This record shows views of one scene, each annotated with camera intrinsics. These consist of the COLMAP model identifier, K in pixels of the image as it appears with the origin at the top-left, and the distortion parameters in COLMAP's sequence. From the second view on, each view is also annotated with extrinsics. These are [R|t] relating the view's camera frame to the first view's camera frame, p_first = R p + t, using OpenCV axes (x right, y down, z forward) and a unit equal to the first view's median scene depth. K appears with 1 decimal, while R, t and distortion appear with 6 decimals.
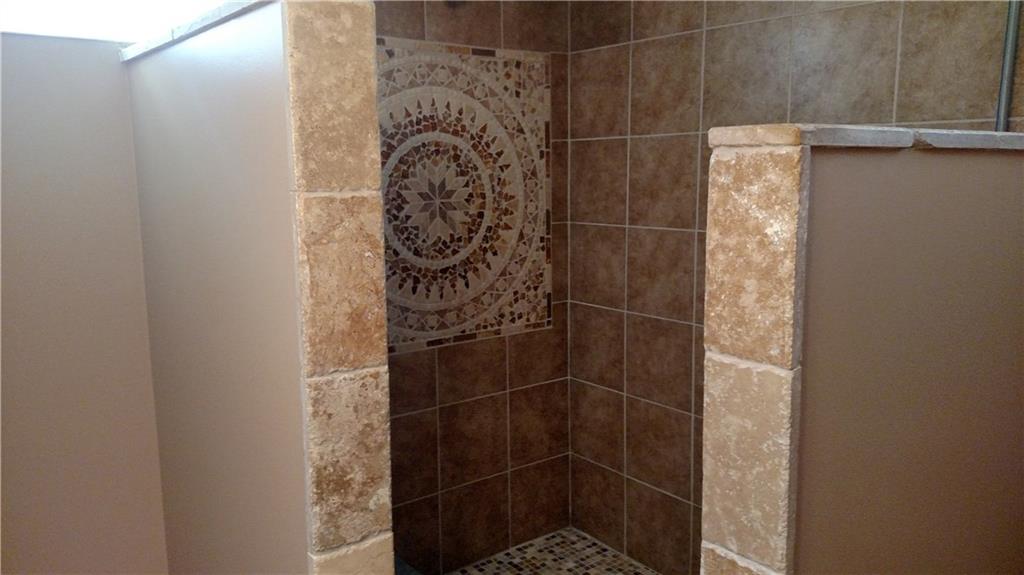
lens RADIAL K [[839.9, 0, 484.1], [0, 839.9, 287.0], [0, 0, 1]] dist [0.120160, -0.133513]
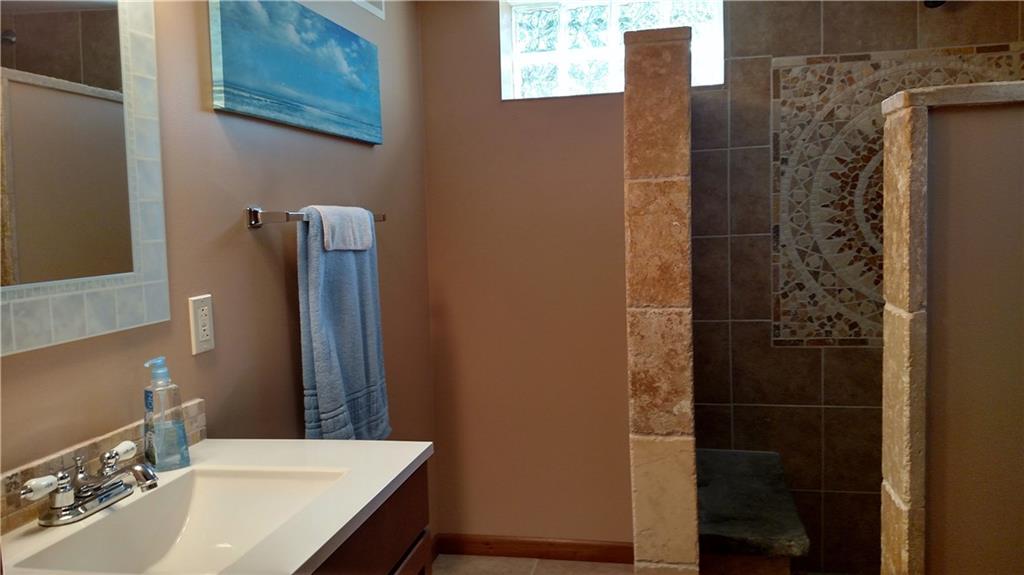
lens RADIAL K [[839.9, 0, 501.8], [0, 839.9, 298.7], [0, 0, 1]] dist [0.120160, -0.133513]
pose [[0.637189, 0.058647, -0.768473, 0.709297], [-0.090665, 0.995881, 0.000826, 0.102537], [0.765356, 0.069147, 0.639882, -0.085092]]
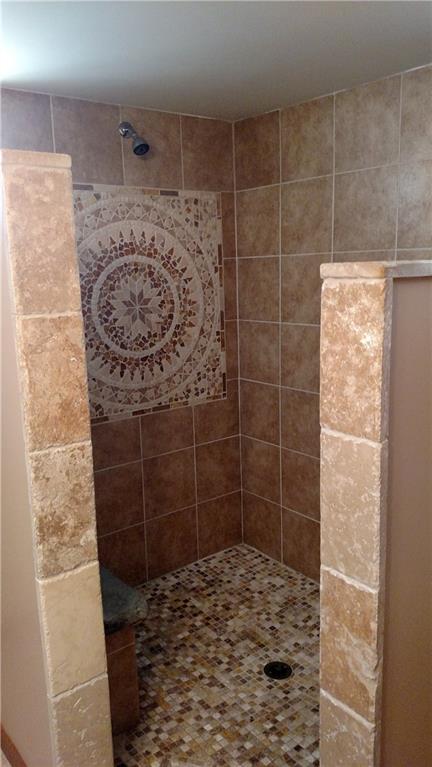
lens RADIAL K [[629.1, 0, 193.4], [0, 629.1, 386.6], [0, 0, 1]] dist [0.120160, -0.133513]
pose [[0.999810, -0.019416, 0.001469, 0.049885], [0.019322, 0.998634, 0.048544, -0.038776], [-0.002410, -0.048506, 0.998820, -0.009795]]
